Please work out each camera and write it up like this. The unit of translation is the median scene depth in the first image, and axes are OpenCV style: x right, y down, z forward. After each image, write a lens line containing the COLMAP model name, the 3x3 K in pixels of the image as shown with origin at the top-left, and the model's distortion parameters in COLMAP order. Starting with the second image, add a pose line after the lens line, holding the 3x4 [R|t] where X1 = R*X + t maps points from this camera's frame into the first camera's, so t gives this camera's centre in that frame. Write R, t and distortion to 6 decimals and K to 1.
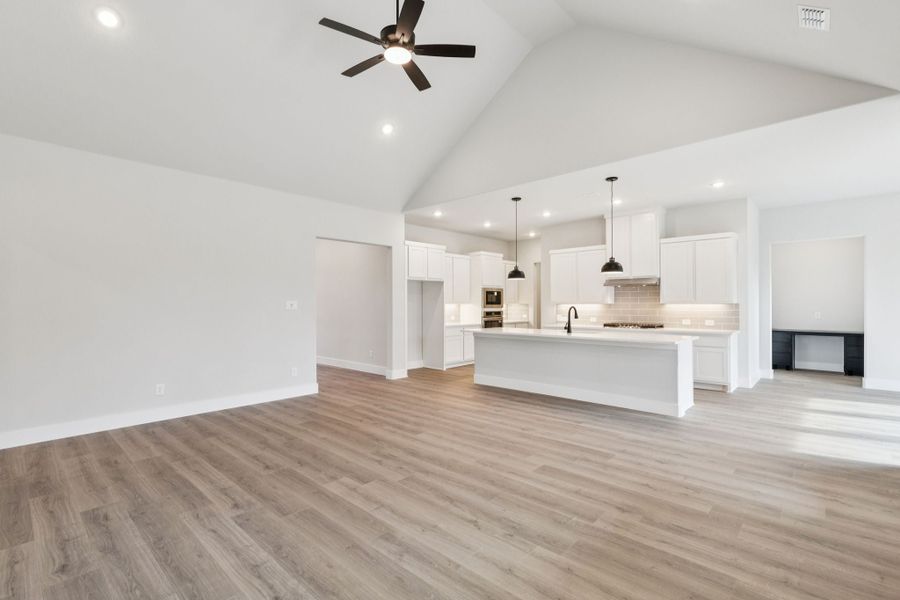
lens RADIAL K [[411.4, 0, 452.2], [0, 411.4, 301.7], [0, 0, 1]] dist [0.015210, -0.000138]
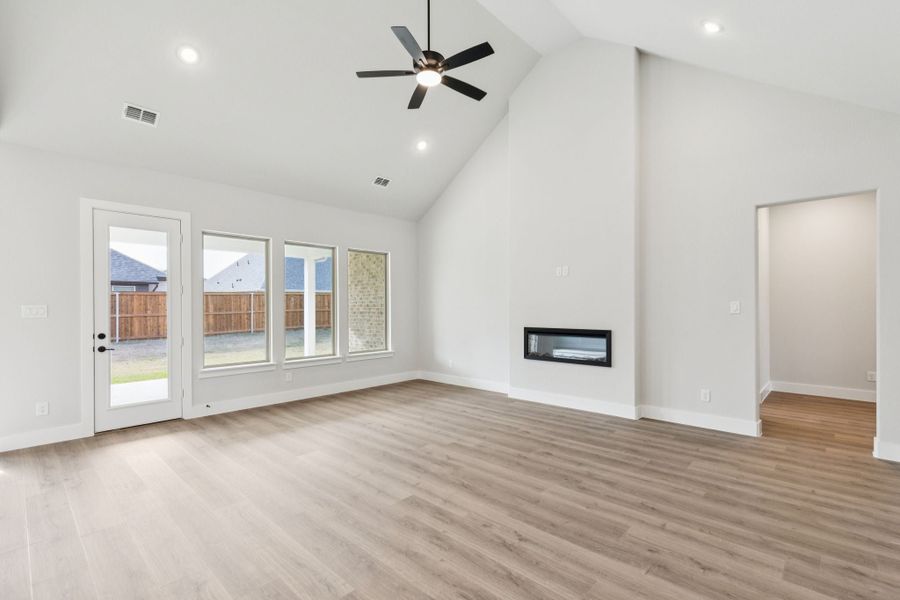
lens RADIAL K [[411.4, 0, 453.1], [0, 411.4, 303.7], [0, 0, 1]] dist [0.015210, -0.000138]
pose [[-0.999929, 0.009055, 0.007802, -0.205925], [0.008926, 0.999825, -0.016462, 0.014946], [-0.007950, -0.016392, -0.999834, 2.144167]]
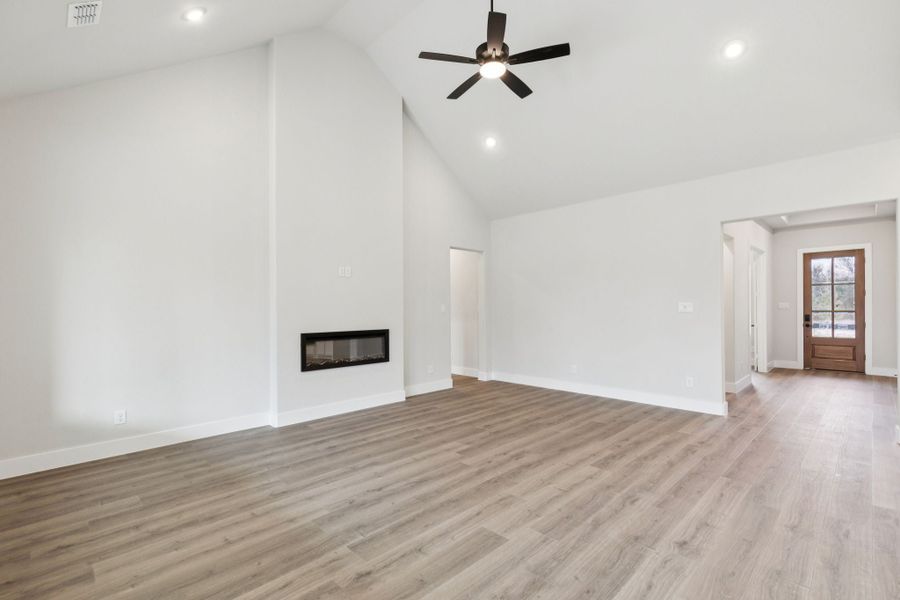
lens RADIAL K [[411.4, 0, 455.8], [0, 411.4, 308.1], [0, 0, 1]] dist [0.015210, -0.000138]
pose [[-0.041115, 0.004722, -0.999143, 0.942096], [0.014539, 0.999886, 0.004127, 0.001251], [0.999049, -0.014357, -0.041179, 0.969756]]
